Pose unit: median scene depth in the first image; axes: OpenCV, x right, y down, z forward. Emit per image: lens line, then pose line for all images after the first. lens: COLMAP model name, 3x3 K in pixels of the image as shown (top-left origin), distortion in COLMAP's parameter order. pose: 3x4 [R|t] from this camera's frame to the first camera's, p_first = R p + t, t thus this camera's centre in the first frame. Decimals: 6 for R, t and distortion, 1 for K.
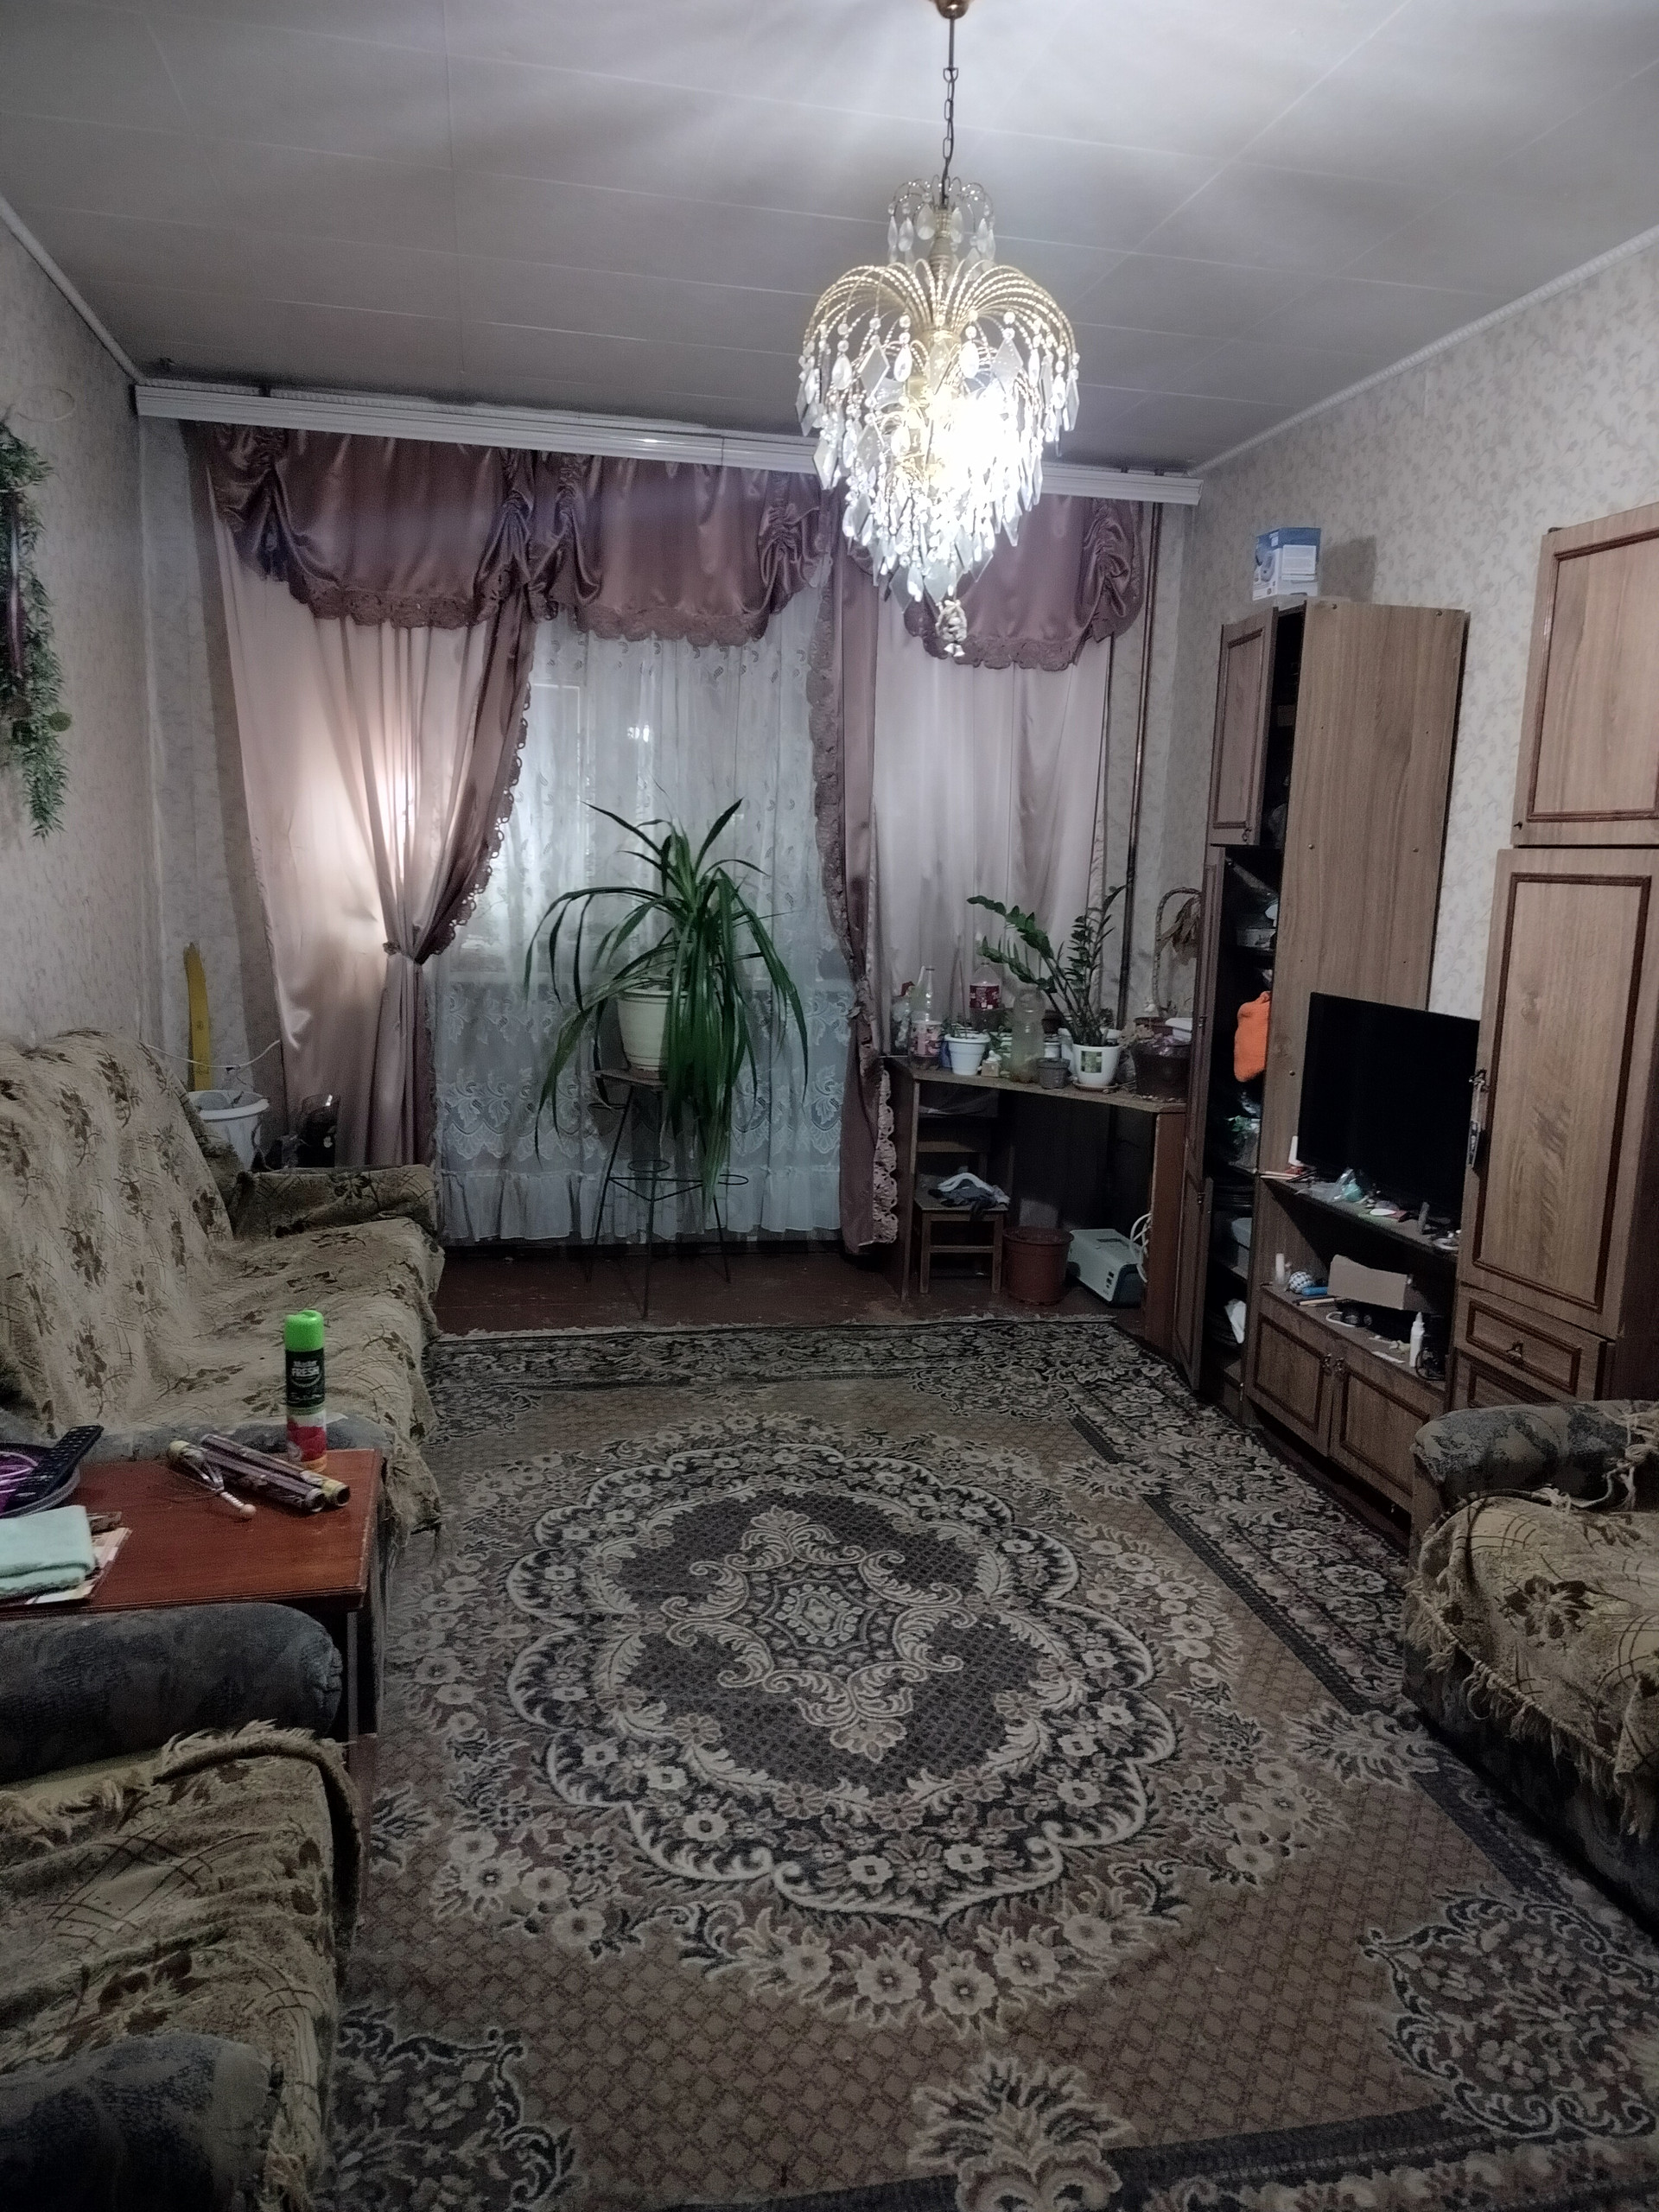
lens RADIAL K [[1489.1, 0, 806.6], [0, 1489.1, 1106.1], [0, 0, 1]] dist [0.126319, -0.198509]
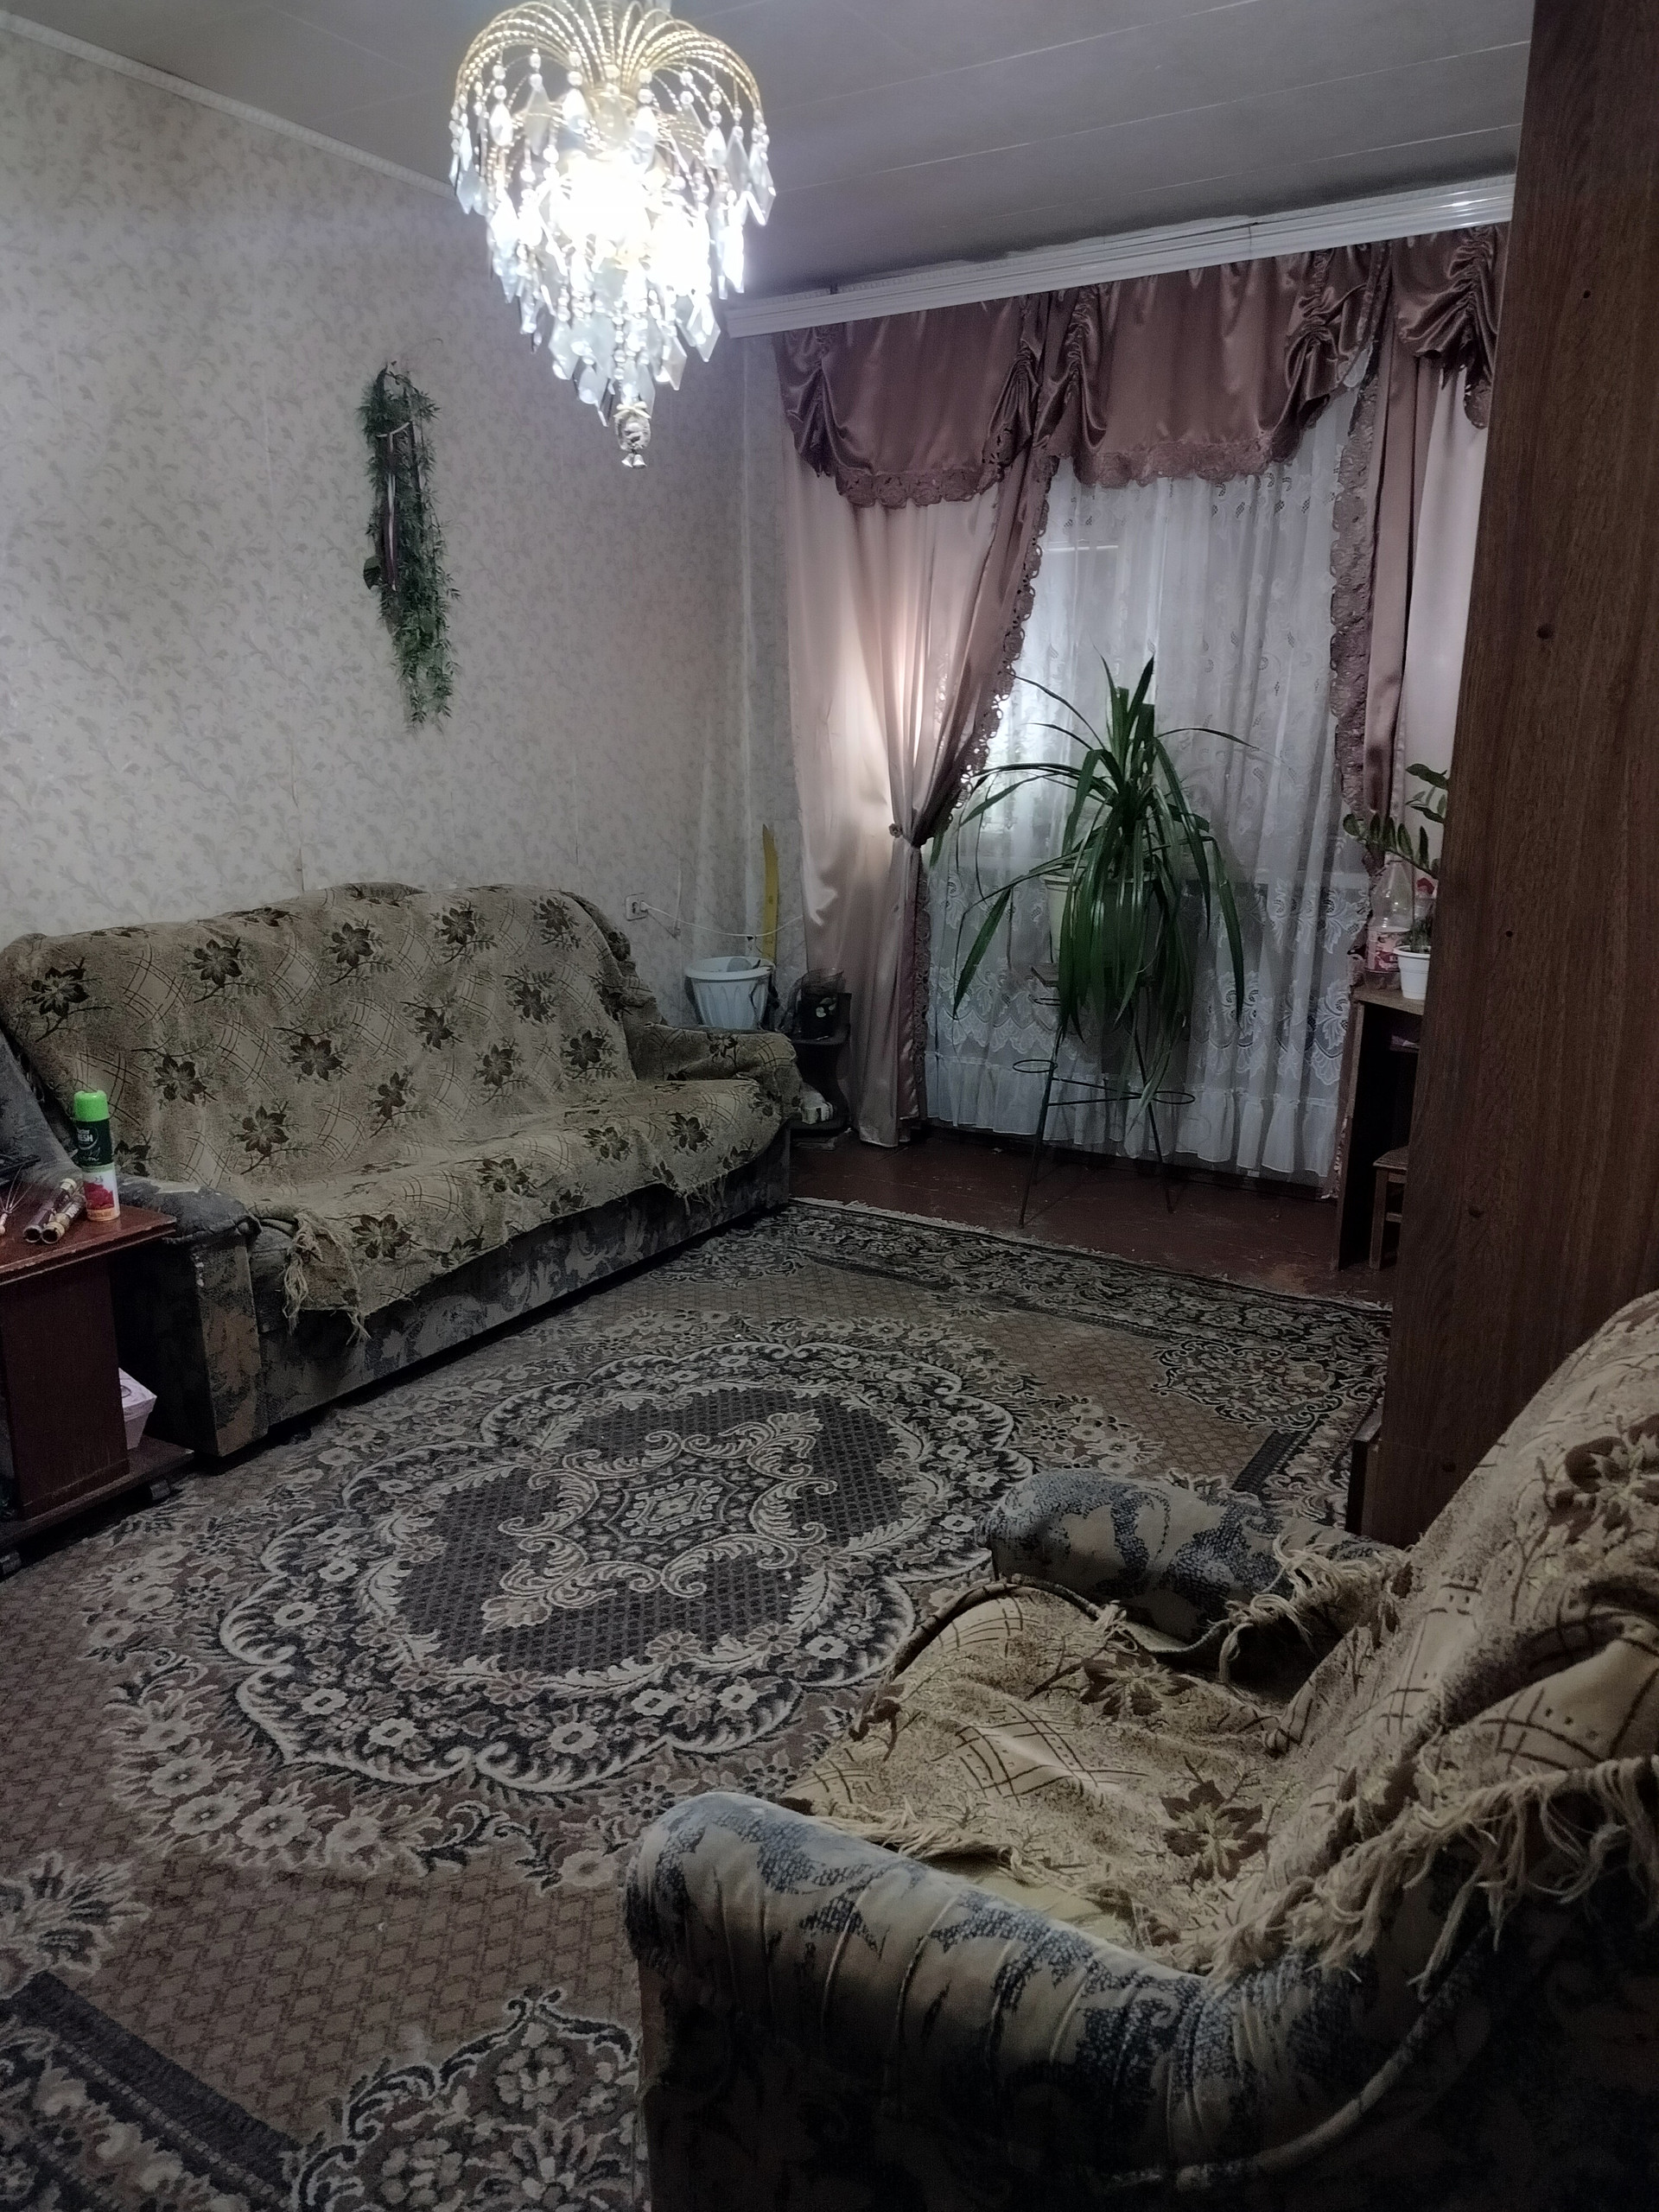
lens RADIAL K [[1489.1, 0, 806.6], [0, 1489.1, 1106.1], [0, 0, 1]] dist [0.126319, -0.198509]
pose [[0.740798, 0.135579, -0.657903, 0.539231], [-0.095507, 0.990728, 0.096626, -0.015822], [0.664903, -0.008746, 0.746878, 0.270389]]
